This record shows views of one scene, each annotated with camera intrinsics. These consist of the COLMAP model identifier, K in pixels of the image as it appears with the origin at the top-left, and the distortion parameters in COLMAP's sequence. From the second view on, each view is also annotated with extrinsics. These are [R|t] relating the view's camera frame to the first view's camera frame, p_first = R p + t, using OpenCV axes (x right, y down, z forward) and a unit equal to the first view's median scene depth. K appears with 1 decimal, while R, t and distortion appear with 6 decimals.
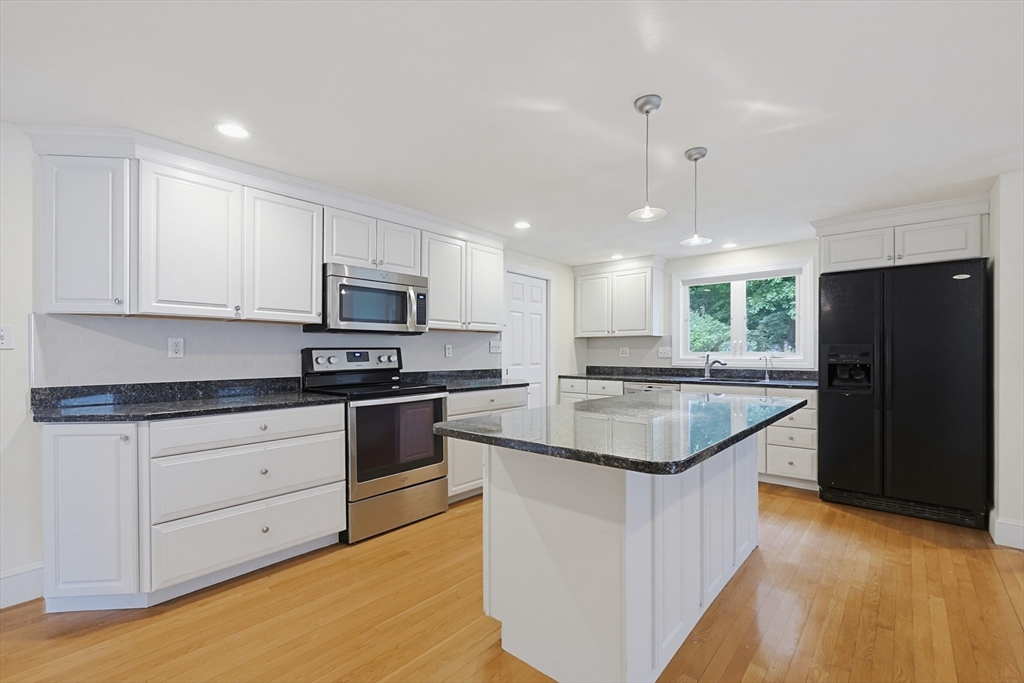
lens RADIAL K [[439.4, 0, 518.8], [0, 439.4, 351.9], [0, 0, 1]] dist [-0.003075, -0.000262]
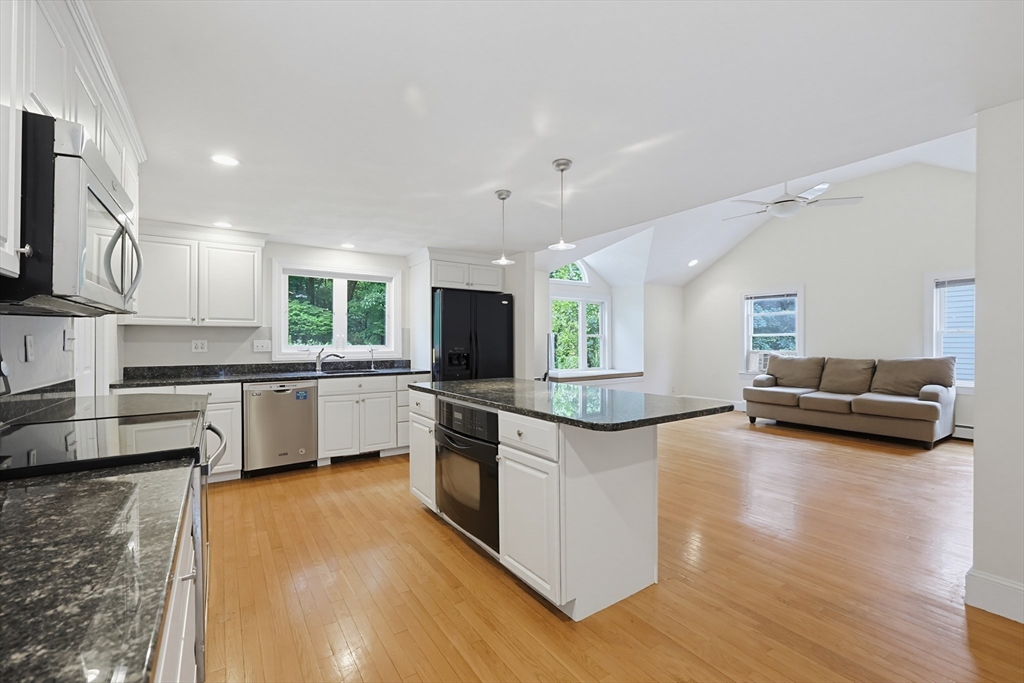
lens RADIAL K [[436.3, 0, 512.0], [0, 436.3, 341.5], [0, 0, 1]] dist [0.001000, 0.000157]
pose [[0.262799, 0.001151, 0.964850, -0.549287], [-0.000438, 0.999999, -0.001073, -0.010989], [-0.964851, -0.000141, 0.262799, 0.422220]]
